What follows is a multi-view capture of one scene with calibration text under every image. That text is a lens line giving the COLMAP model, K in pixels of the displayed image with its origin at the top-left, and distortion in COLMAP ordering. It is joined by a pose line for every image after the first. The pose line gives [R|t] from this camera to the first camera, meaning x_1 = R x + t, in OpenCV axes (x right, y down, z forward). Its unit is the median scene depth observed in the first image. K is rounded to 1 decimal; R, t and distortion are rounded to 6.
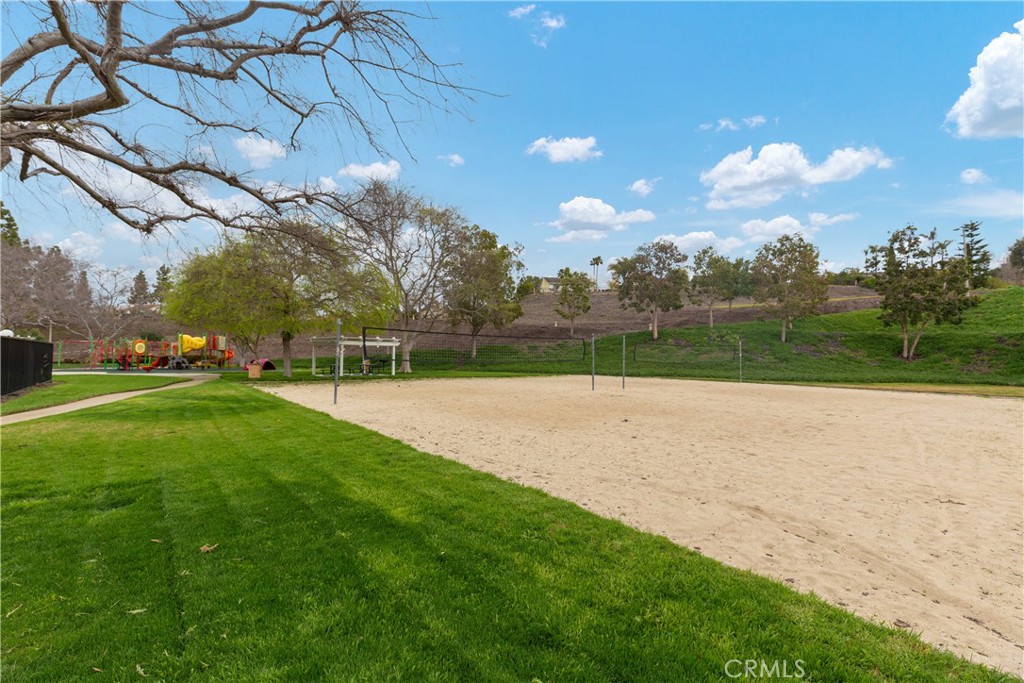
lens RADIAL K [[467.0, 0, 512.0], [0, 467.0, 341.5], [0, 0, 1]] dist [0.011254, 0.000372]
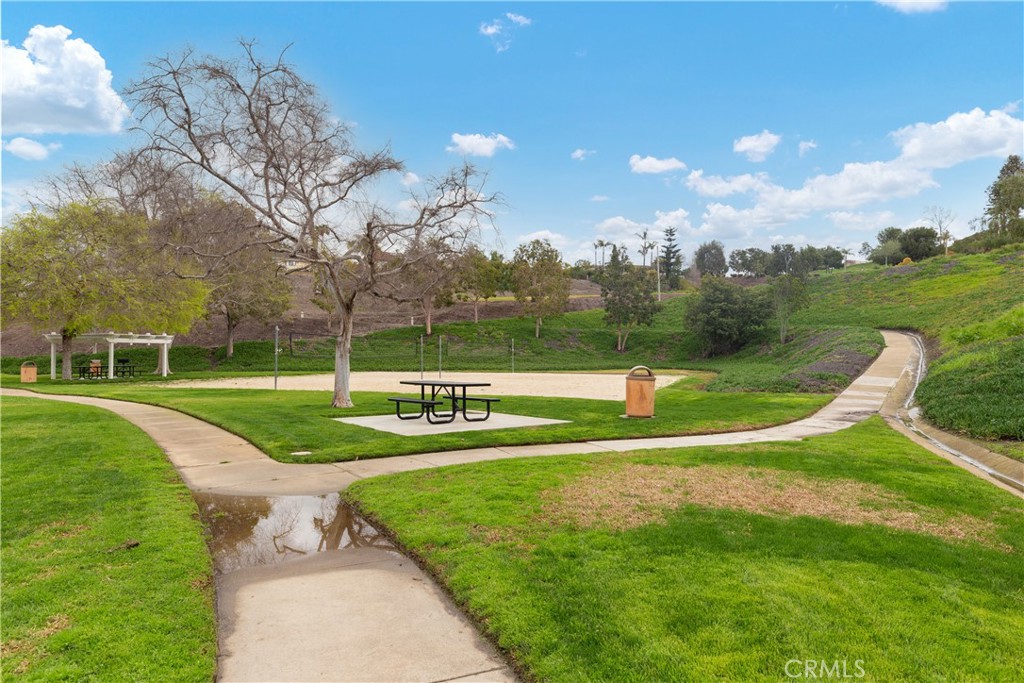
lens RADIAL K [[655.7, 0, 512.0], [0, 655.7, 341.5], [0, 0, 1]] dist [0.000010, -0.000063]
pose [[0.868287, -0.003896, 0.496047, -0.267449], [-0.005318, 0.999839, 0.017161, -0.016908], [-0.496034, -0.017539, 0.868126, -0.357329]]
